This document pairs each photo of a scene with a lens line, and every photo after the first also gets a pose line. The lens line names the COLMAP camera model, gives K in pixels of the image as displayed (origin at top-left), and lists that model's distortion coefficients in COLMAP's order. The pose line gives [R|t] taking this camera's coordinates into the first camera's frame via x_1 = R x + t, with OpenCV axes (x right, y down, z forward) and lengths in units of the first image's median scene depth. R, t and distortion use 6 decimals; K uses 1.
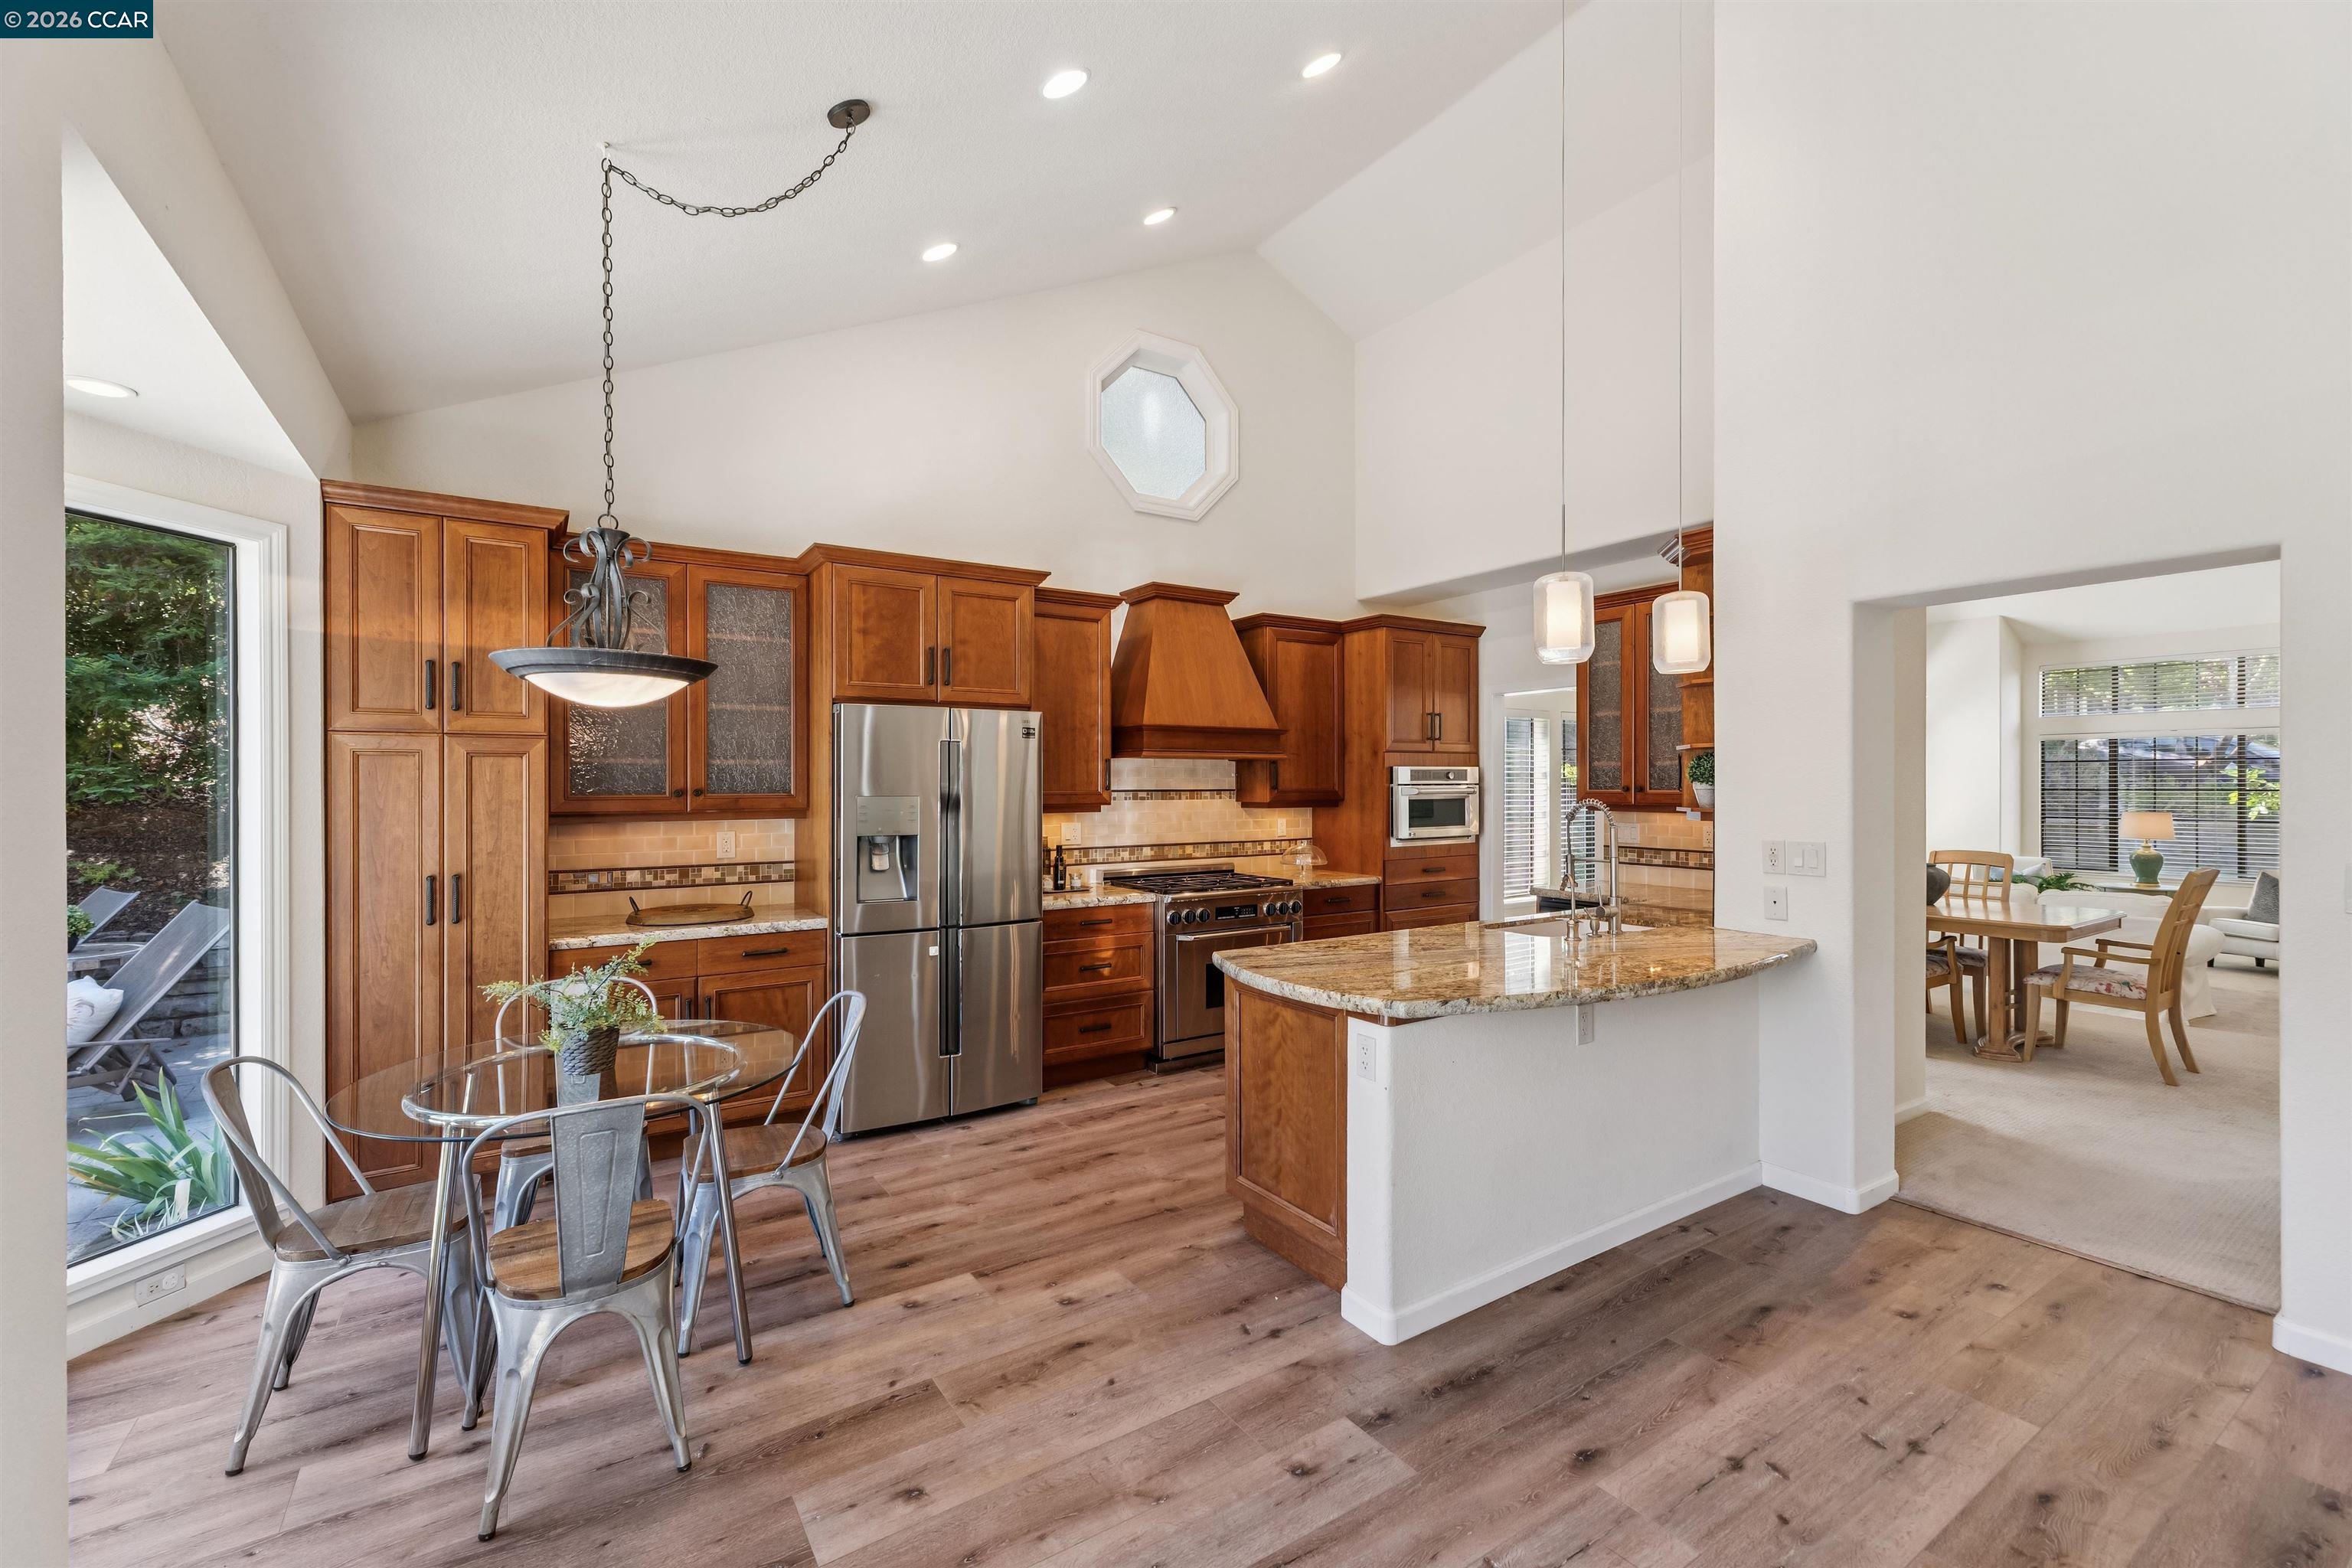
lens RADIAL K [[988.3, 0, 1176.0], [0, 988.3, 784.0], [0, 0, 1]] dist [0.008040, -0.000065]
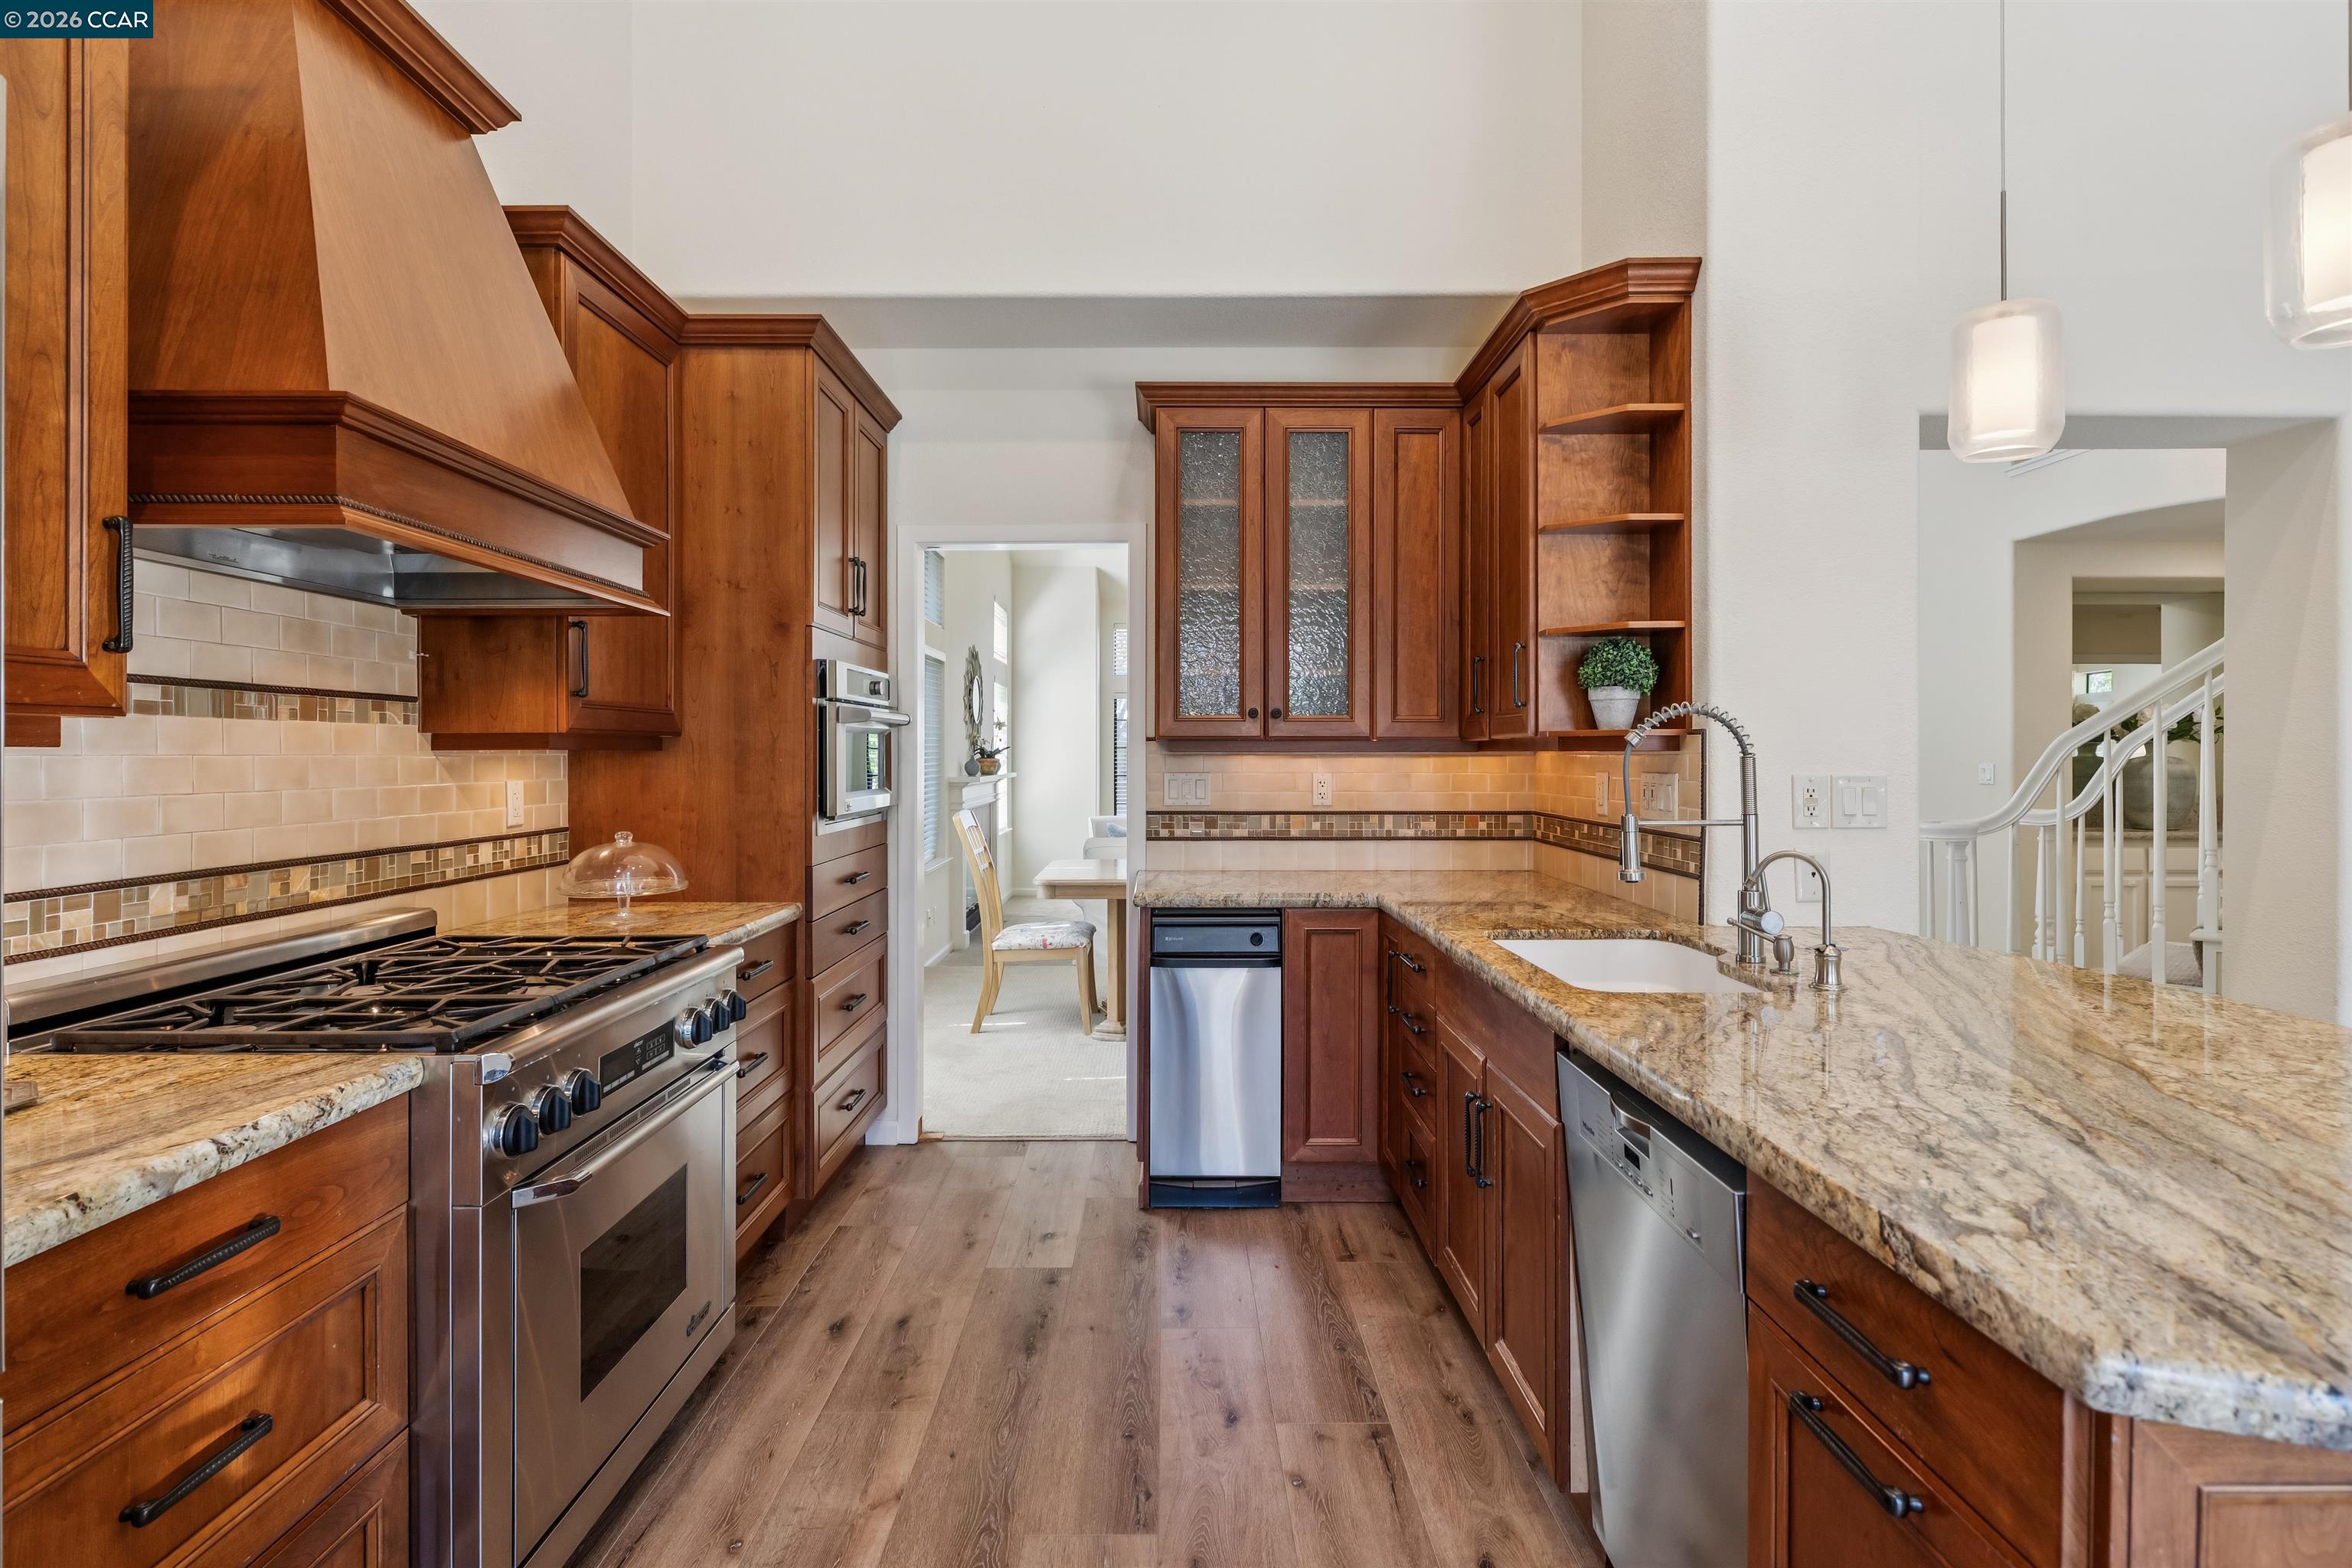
lens RADIAL K [[1166.8, 0, 1168.7], [0, 1166.8, 753.9], [0, 0, 1]] dist [-0.002046, -0.000442]
pose [[0.547366, 0.002641, 0.836889, -0.154977], [-0.000744, 0.999996, -0.002668, 0.029176], [-0.836893, 0.000838, 0.547366, 0.610209]]
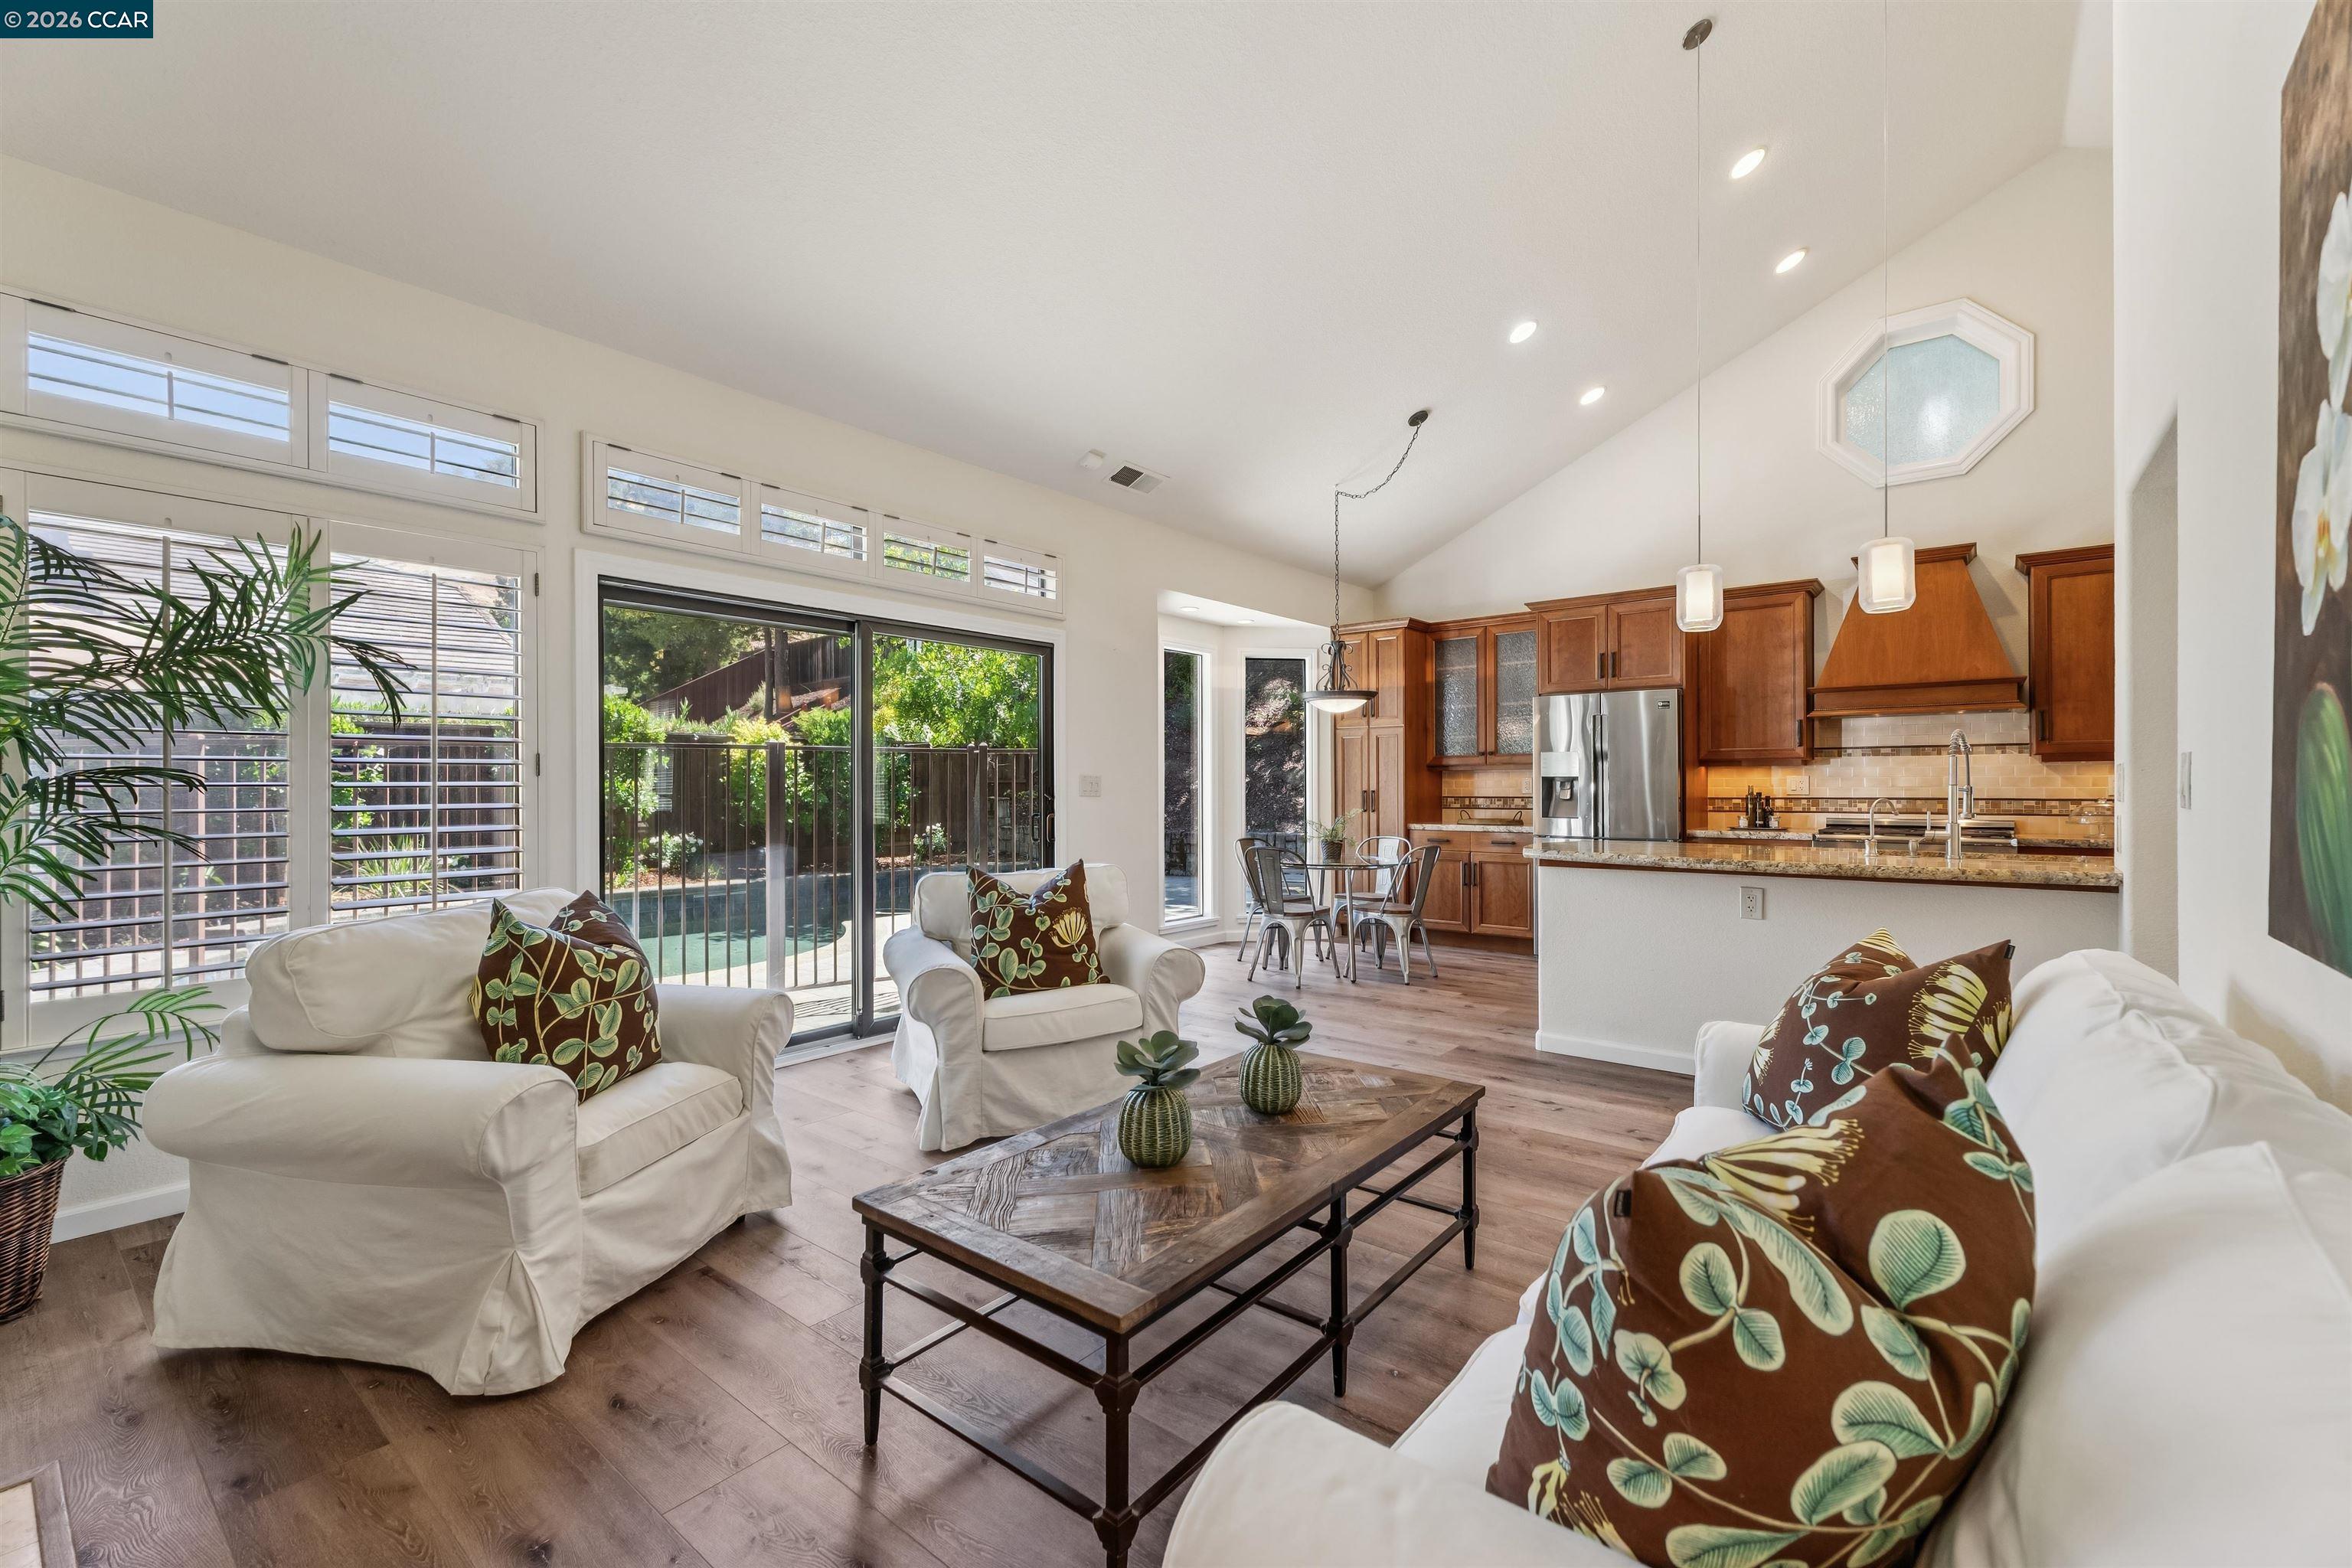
lens RADIAL K [[990.3, 0, 1183.9], [0, 990.3, 791.6], [0, 0, 1]] dist [0.015860, -0.000041]
pose [[0.309054, 0.007047, -0.951018, 0.789388], [0.001320, 0.999968, 0.007838, 0.047132], [0.951044, -0.003677, 0.309035, -0.058796]]
